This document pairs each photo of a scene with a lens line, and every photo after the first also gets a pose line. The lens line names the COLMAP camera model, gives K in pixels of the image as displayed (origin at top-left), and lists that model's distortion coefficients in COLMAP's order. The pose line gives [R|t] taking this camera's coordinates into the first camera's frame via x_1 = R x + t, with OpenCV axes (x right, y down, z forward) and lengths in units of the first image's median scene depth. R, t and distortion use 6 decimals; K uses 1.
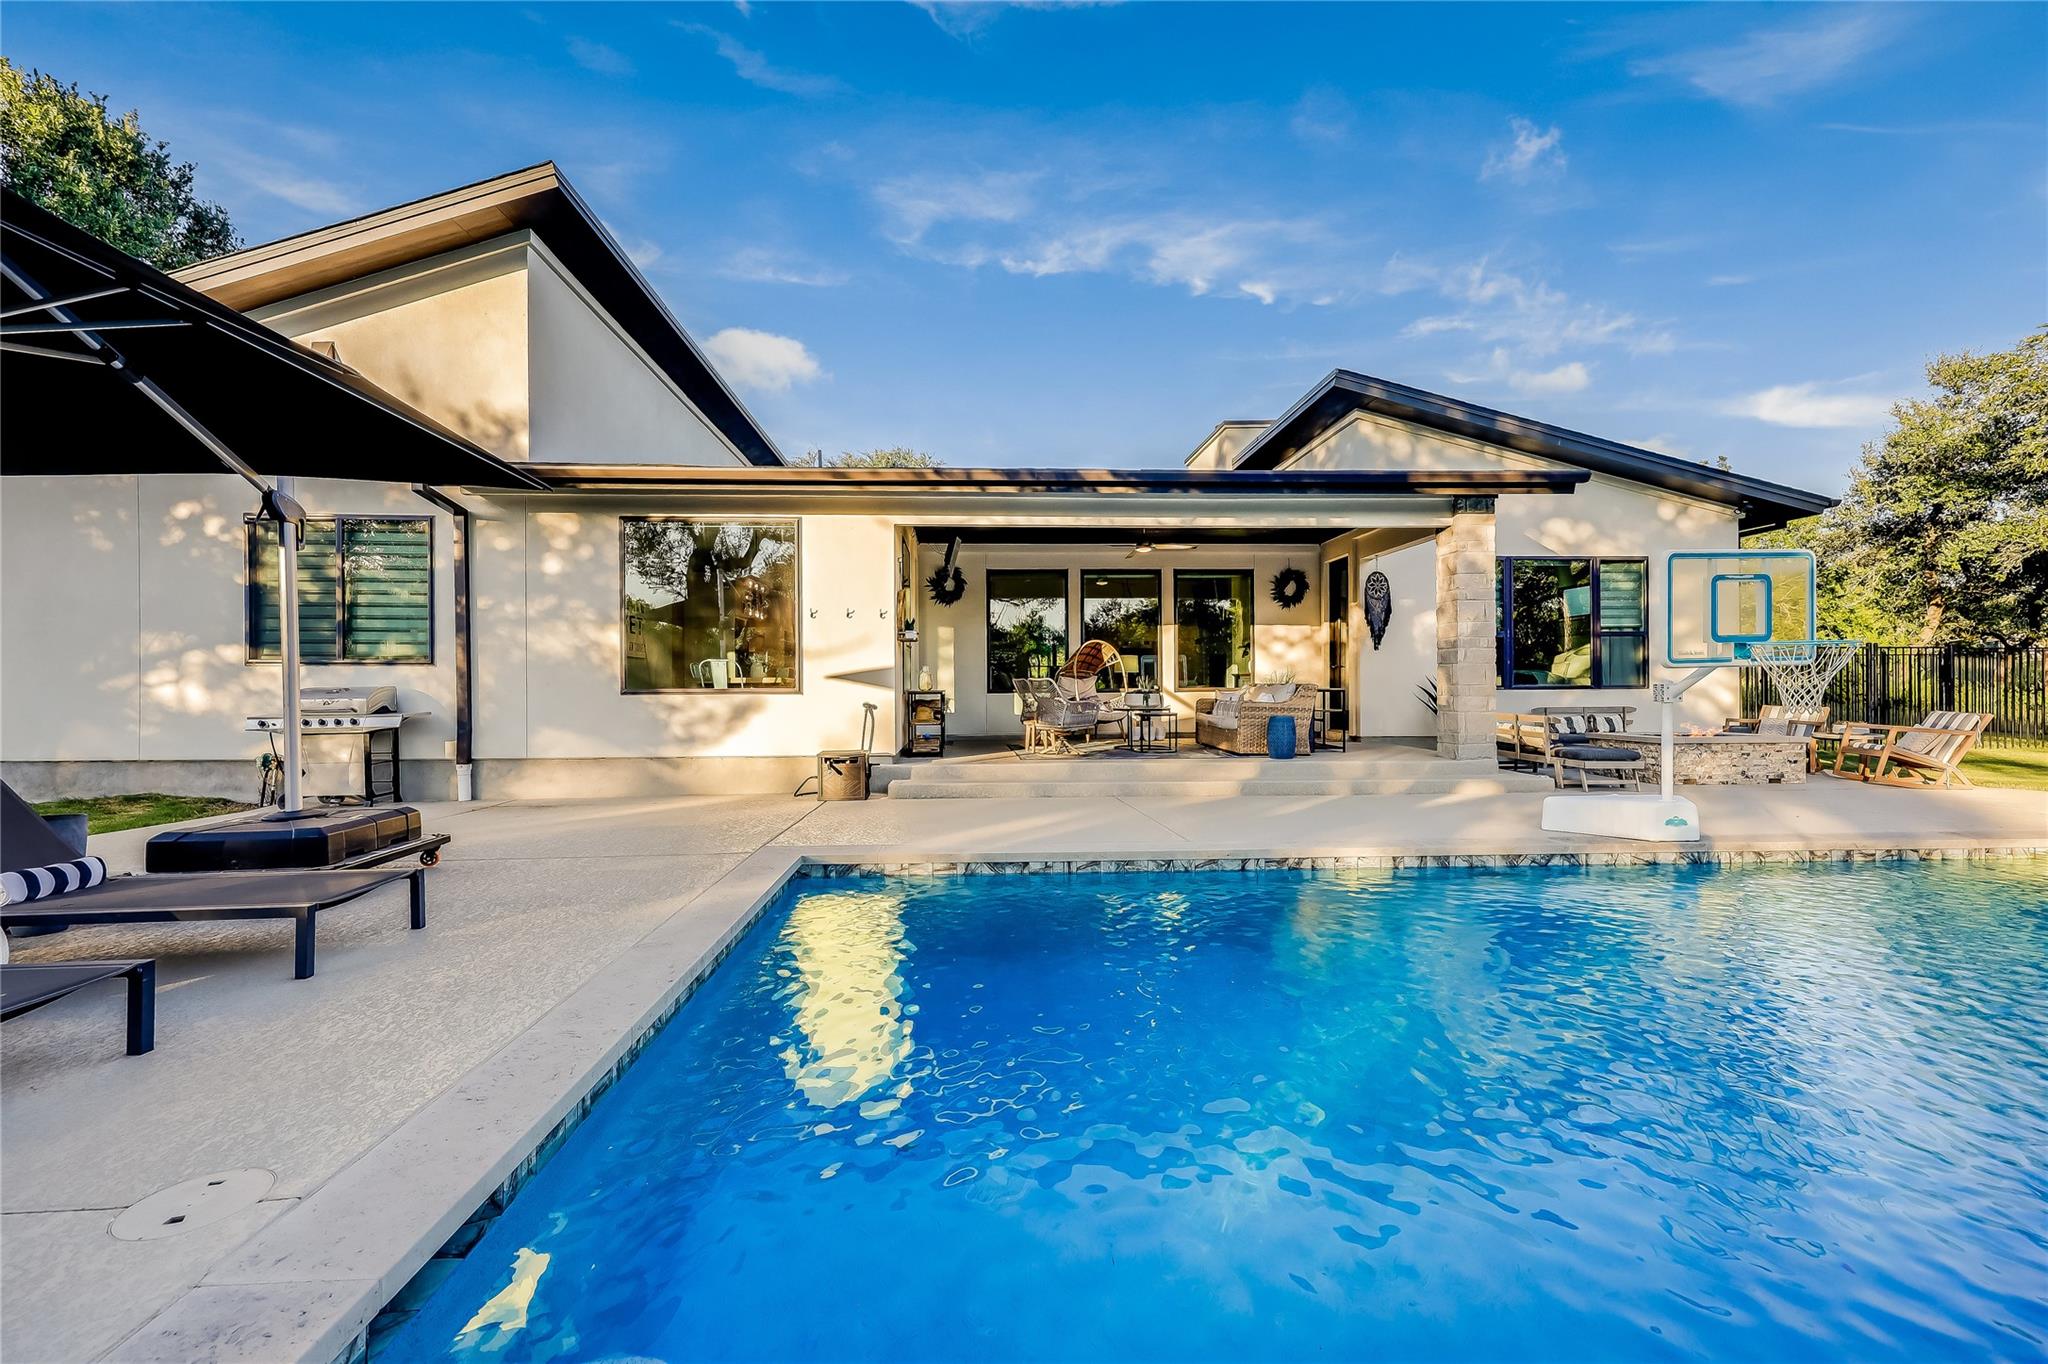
lens RADIAL K [[853.1, 0, 1024.0], [0, 853.1, 682.0], [0, 0, 1]] dist [0.001676, 0.000143]
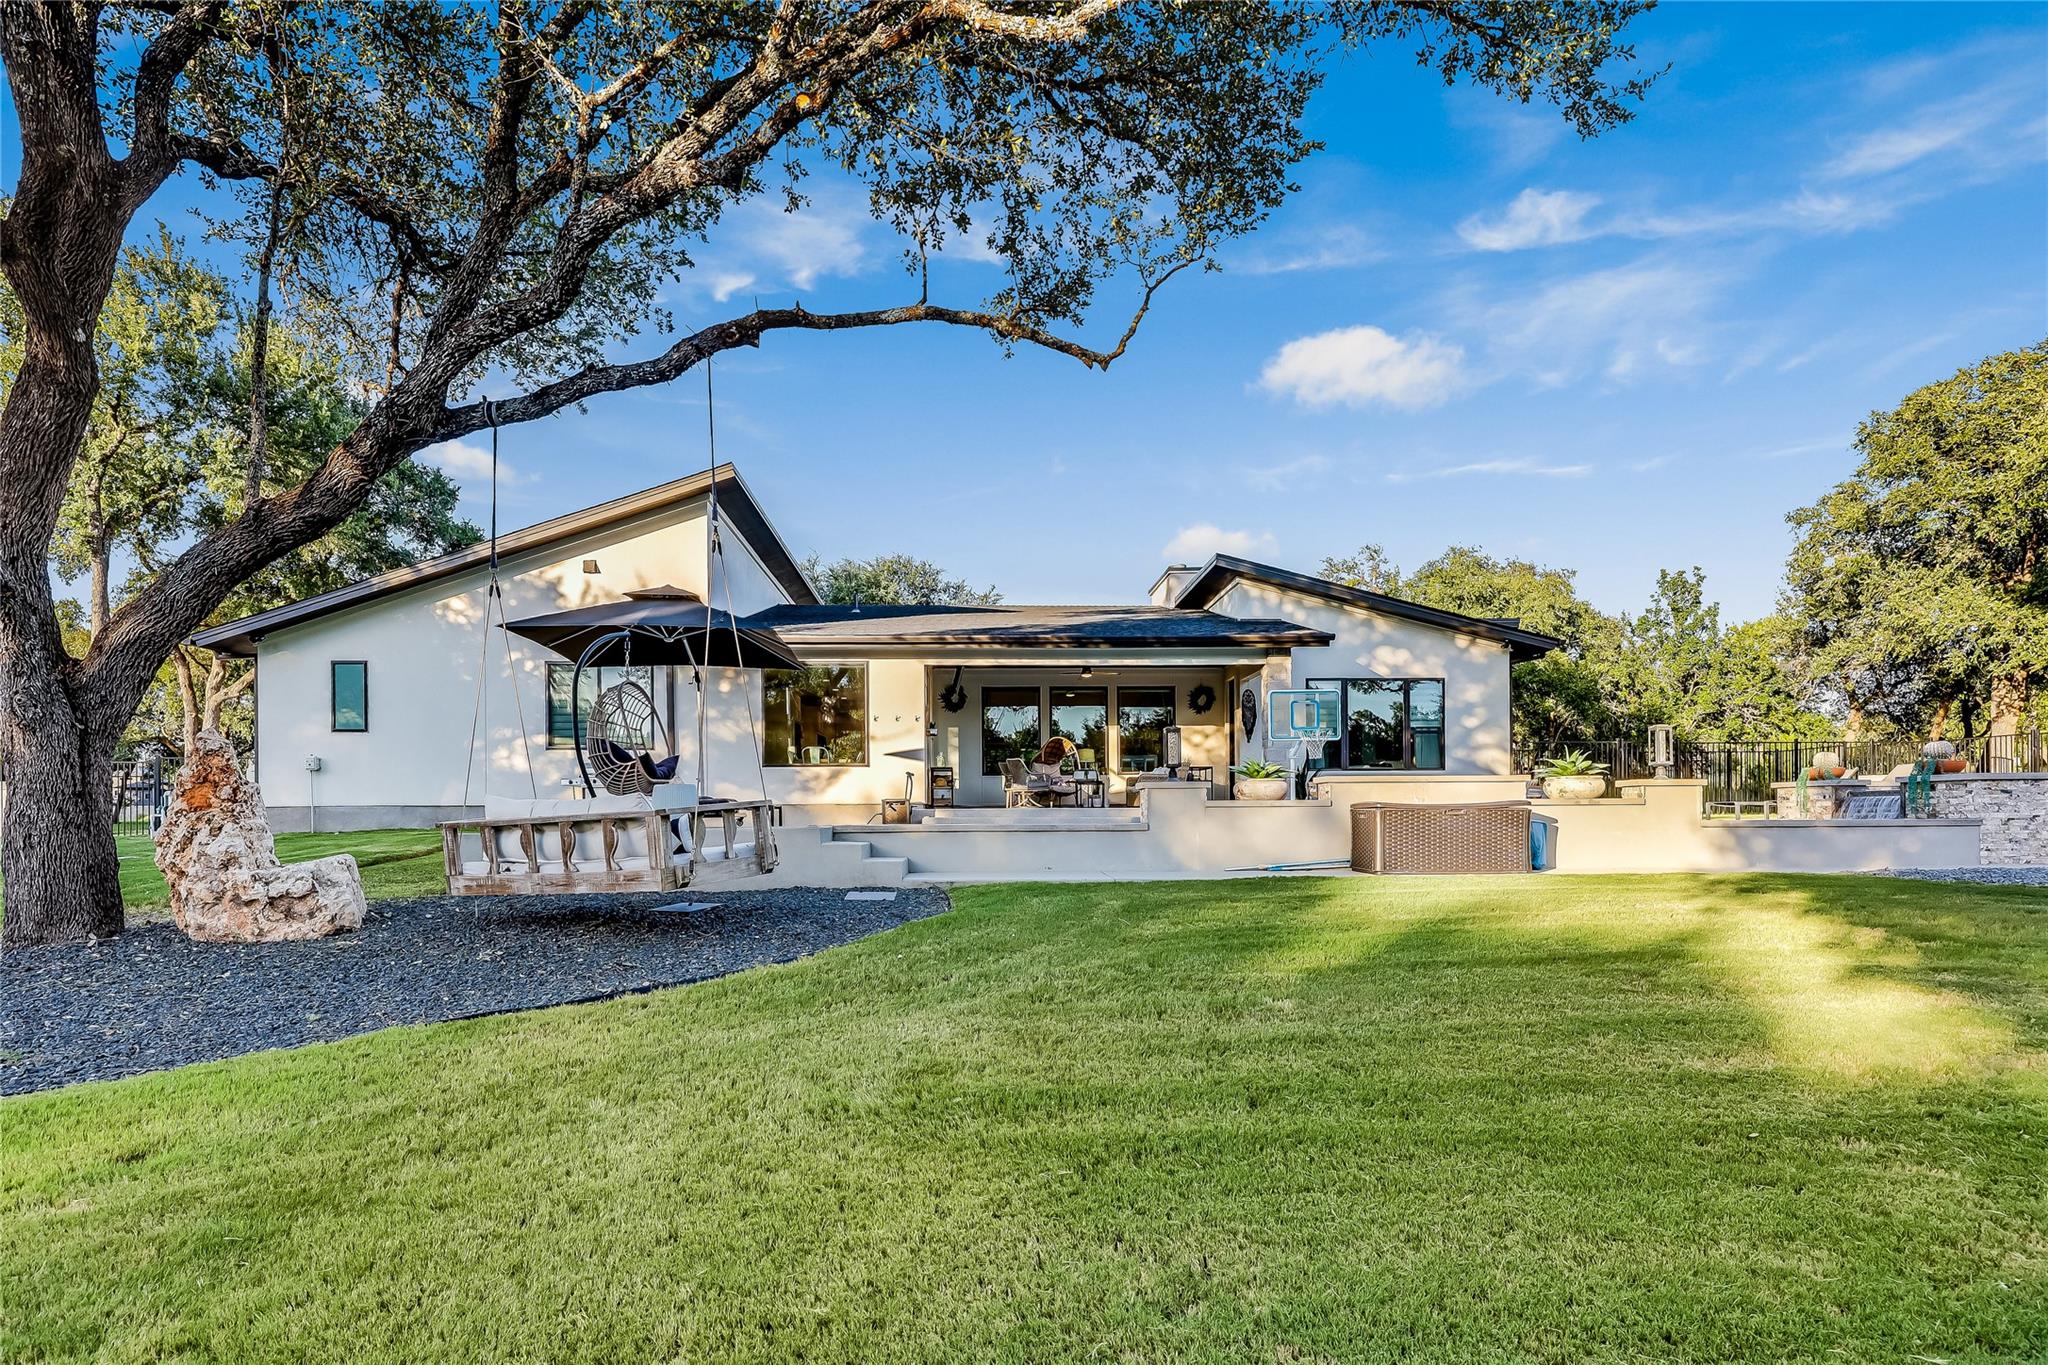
lens RADIAL K [[853.1, 0, 1024.0], [0, 853.1, 682.5], [0, 0, 1]] dist [0.001676, 0.000143]
pose [[0.999987, -0.002222, 0.004596, 0.025244], [0.002795, 0.991697, -0.128564, 0.055449], [-0.004272, 0.128575, 0.991691, -0.527132]]
